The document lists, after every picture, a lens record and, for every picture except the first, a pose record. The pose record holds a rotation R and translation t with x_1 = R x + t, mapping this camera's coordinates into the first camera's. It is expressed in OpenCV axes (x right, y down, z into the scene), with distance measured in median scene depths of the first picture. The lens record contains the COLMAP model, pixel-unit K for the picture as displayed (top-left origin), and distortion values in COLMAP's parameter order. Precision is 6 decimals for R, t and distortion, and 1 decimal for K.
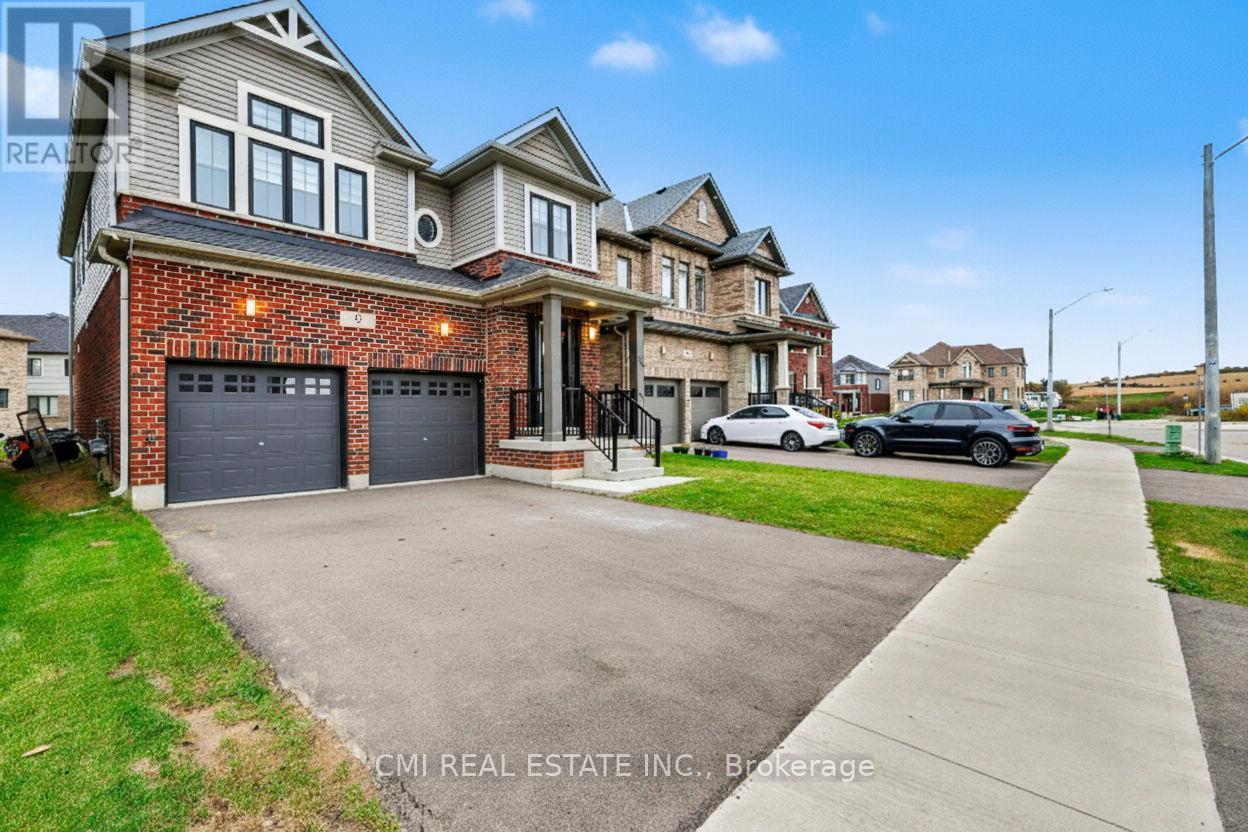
lens RADIAL K [[540.0, 0, 624.0], [0, 540.0, 416.0], [0, 0, 1]] dist [-0.003144, 0.000027]
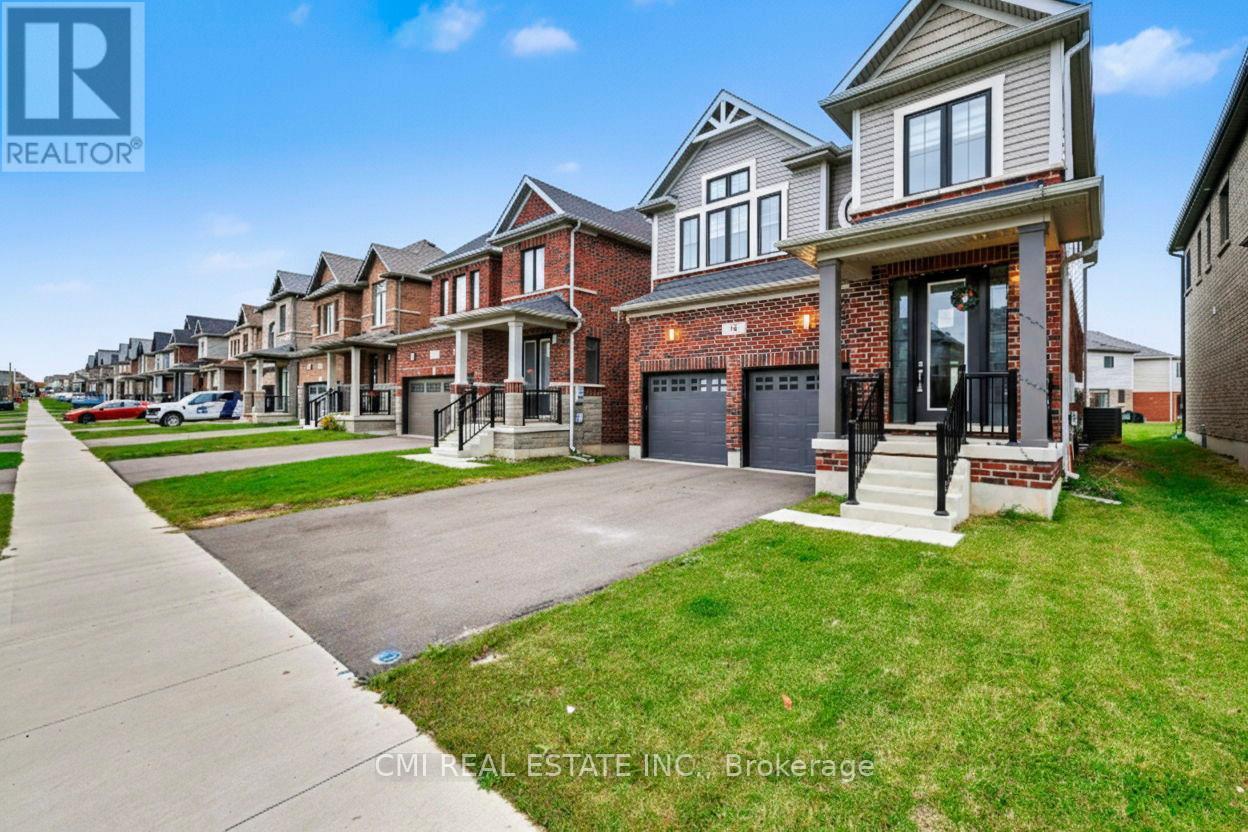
lens RADIAL K [[533.5, 0, 623.1], [0, 533.5, 404.4], [0, 0, 1]] dist [0.000410, 0.000004]
pose [[0.012932, 0.012626, -0.999837, 0.599428], [-0.016279, 0.999790, 0.012415, -0.017443], [0.999784, 0.016115, 0.013135, 0.637031]]
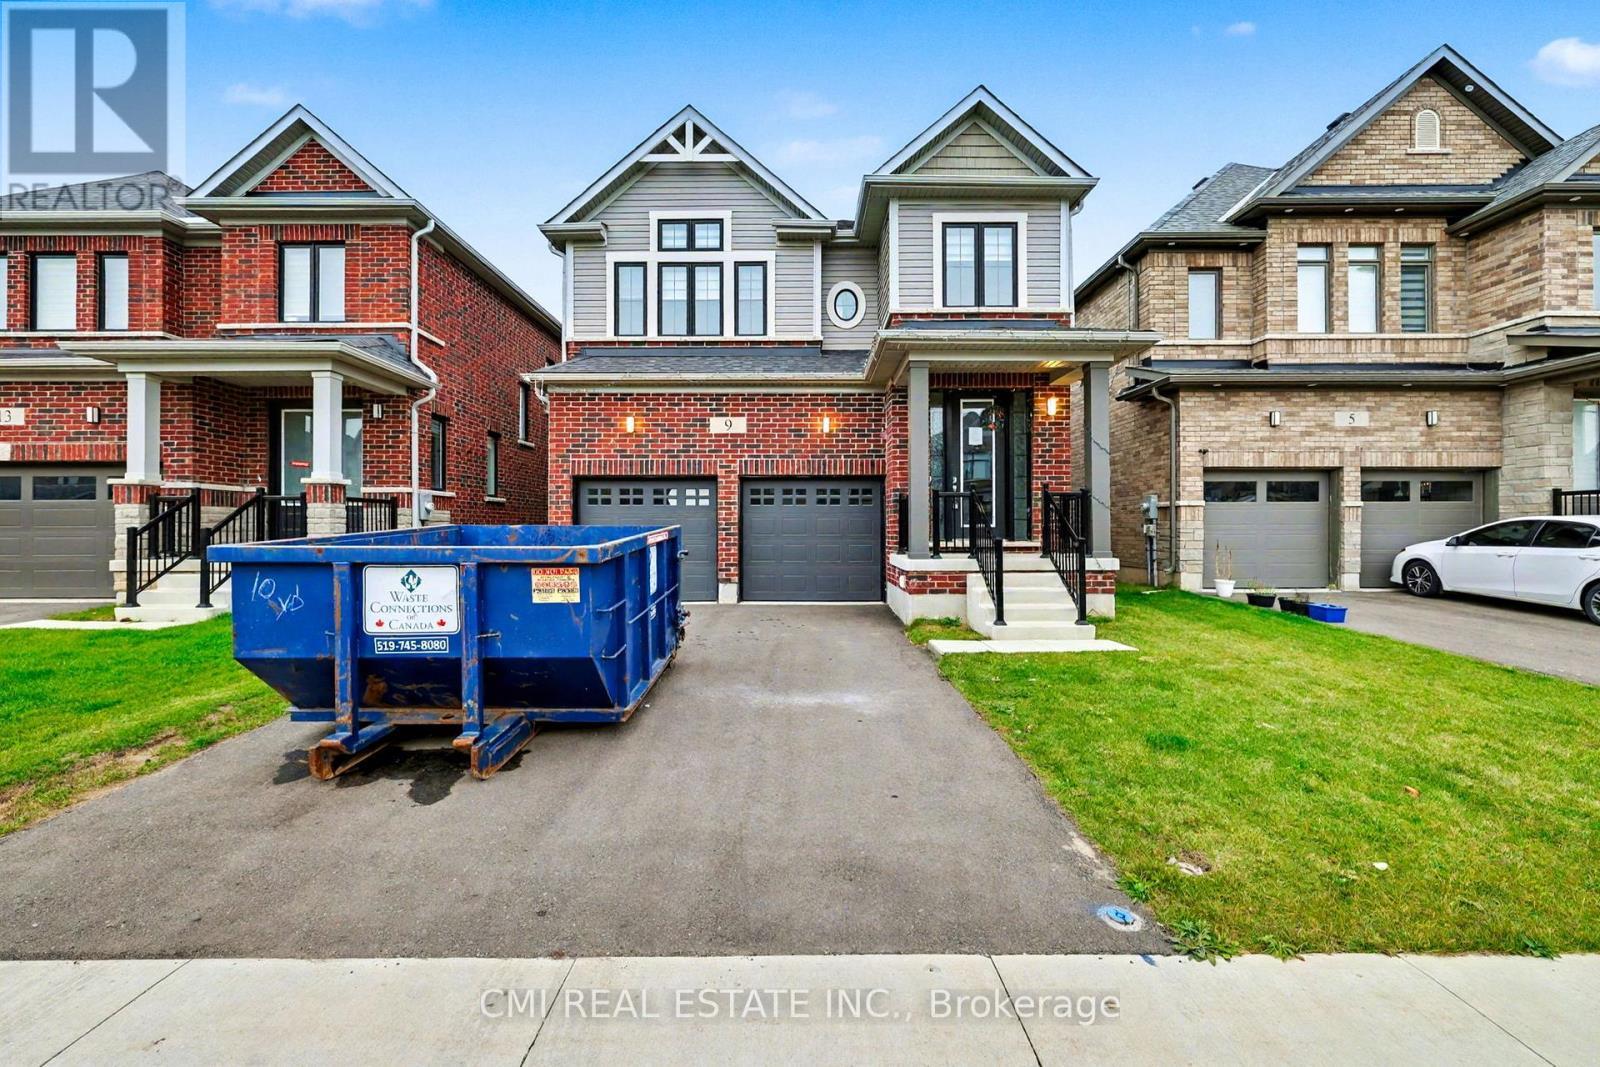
lens RADIAL K [[677.6, 0, 795.9], [0, 677.6, 531.2], [0, 0, 1]] dist [0.000754, -0.000004]
pose [[0.673745, 0.017784, -0.738750, 0.393319], [-0.015277, 0.999832, 0.010136, -0.007097], [0.738806, 0.004457, 0.673903, 0.255349]]
